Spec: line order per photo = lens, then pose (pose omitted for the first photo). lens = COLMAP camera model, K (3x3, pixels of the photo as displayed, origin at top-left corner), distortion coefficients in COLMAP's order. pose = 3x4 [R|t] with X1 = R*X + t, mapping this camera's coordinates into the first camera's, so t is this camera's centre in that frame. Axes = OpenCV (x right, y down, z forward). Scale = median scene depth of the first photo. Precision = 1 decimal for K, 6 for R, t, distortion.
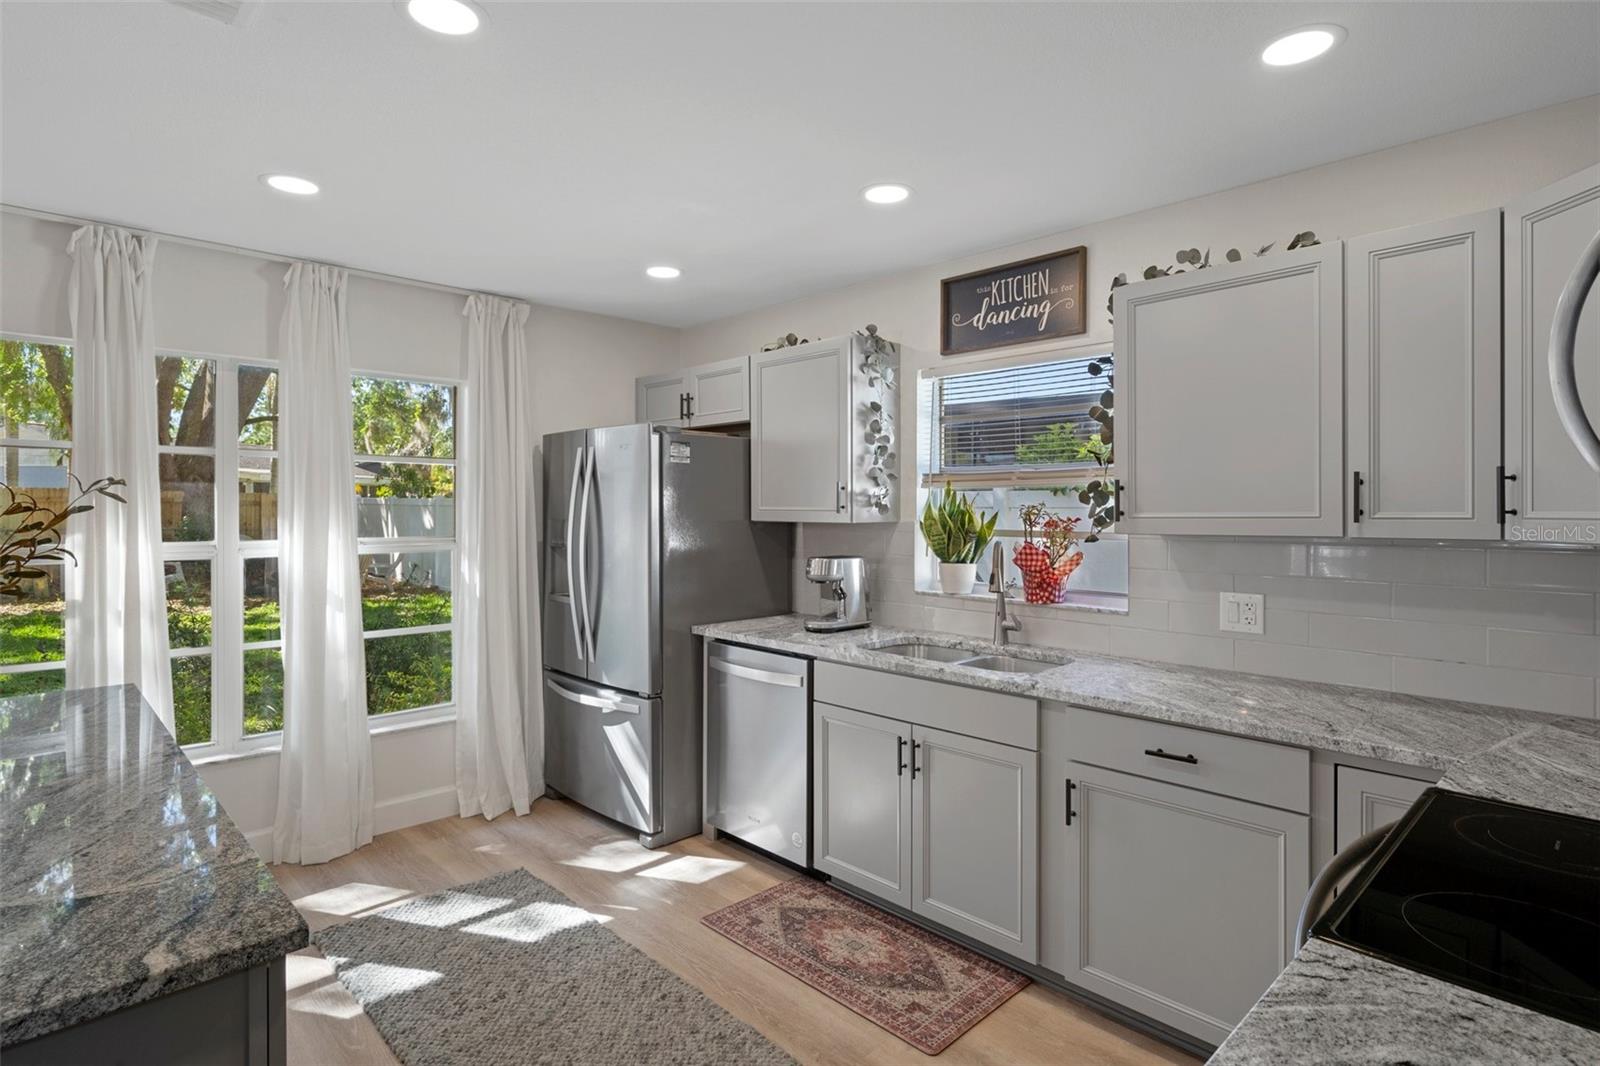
lens RADIAL K [[807.4, 0, 810.6], [0, 807.4, 523.3], [0, 0, 1]] dist [0.004750, 0.001062]
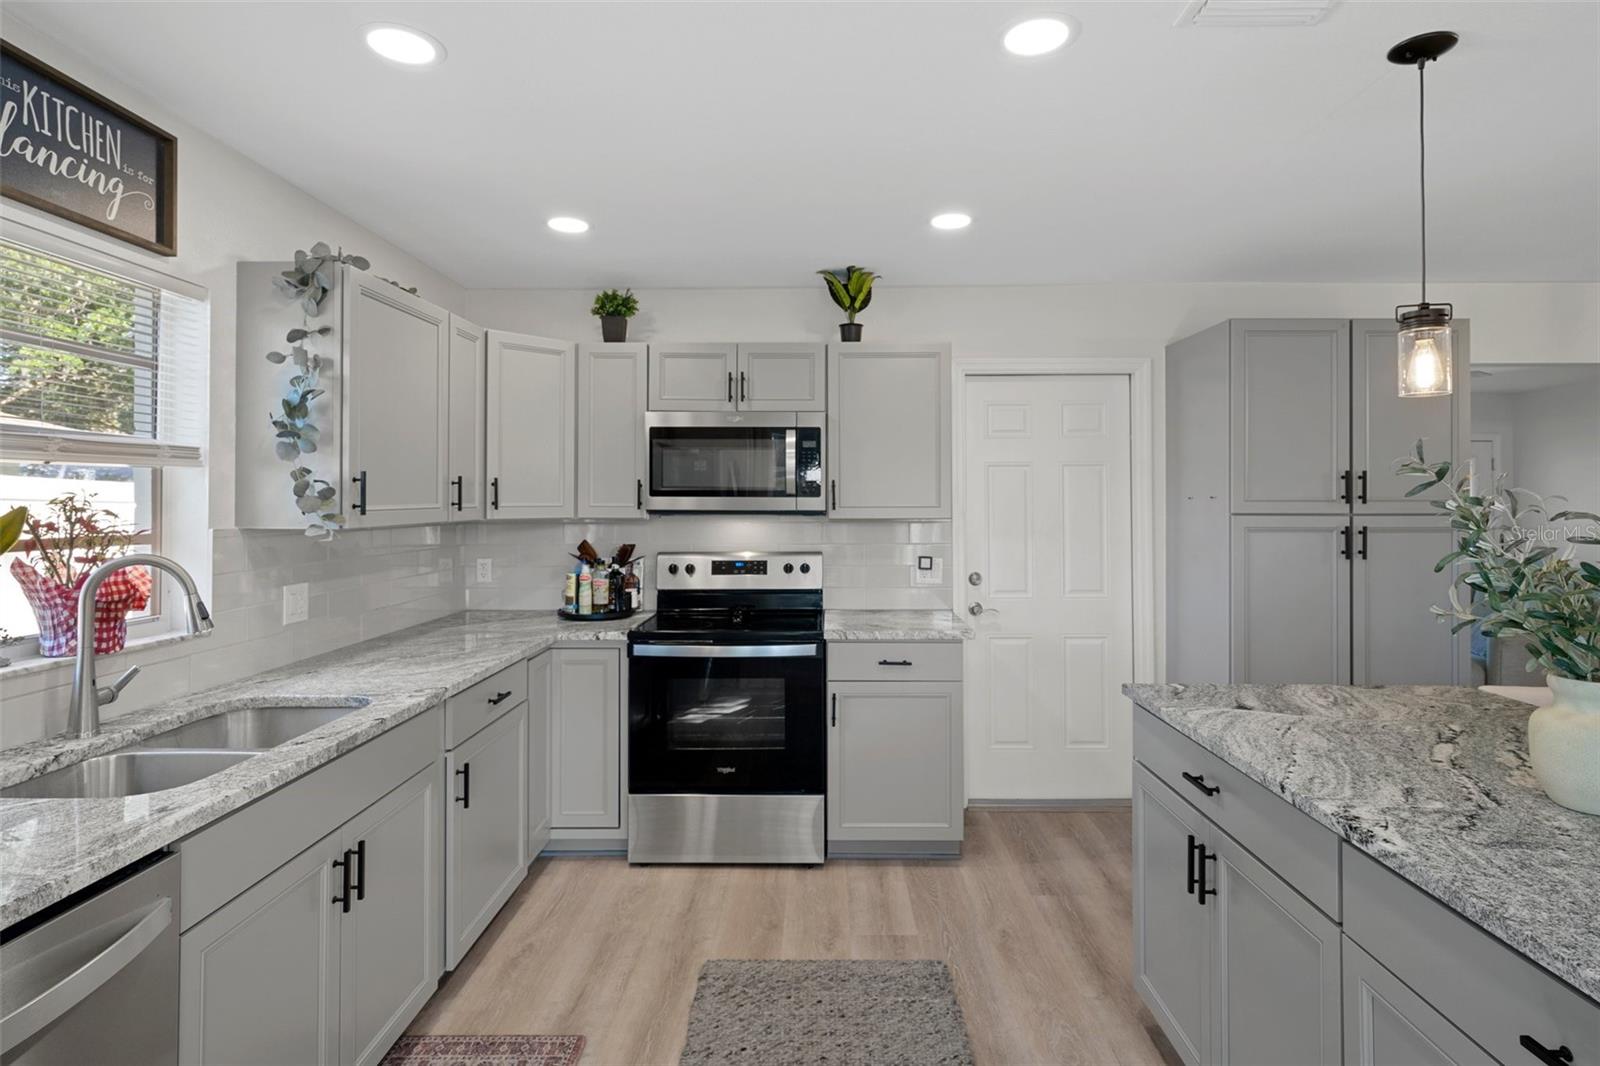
lens RADIAL K [[822.4, 0, 828.7], [0, 822.4, 492.4], [0, 0, 1]] dist [-0.000402, -0.000547]
pose [[-0.705549, 0.007612, 0.708620, -0.536339], [0.012033, 0.999927, 0.001240, -0.018717], [-0.708559, 0.009402, -0.705589, 1.004611]]
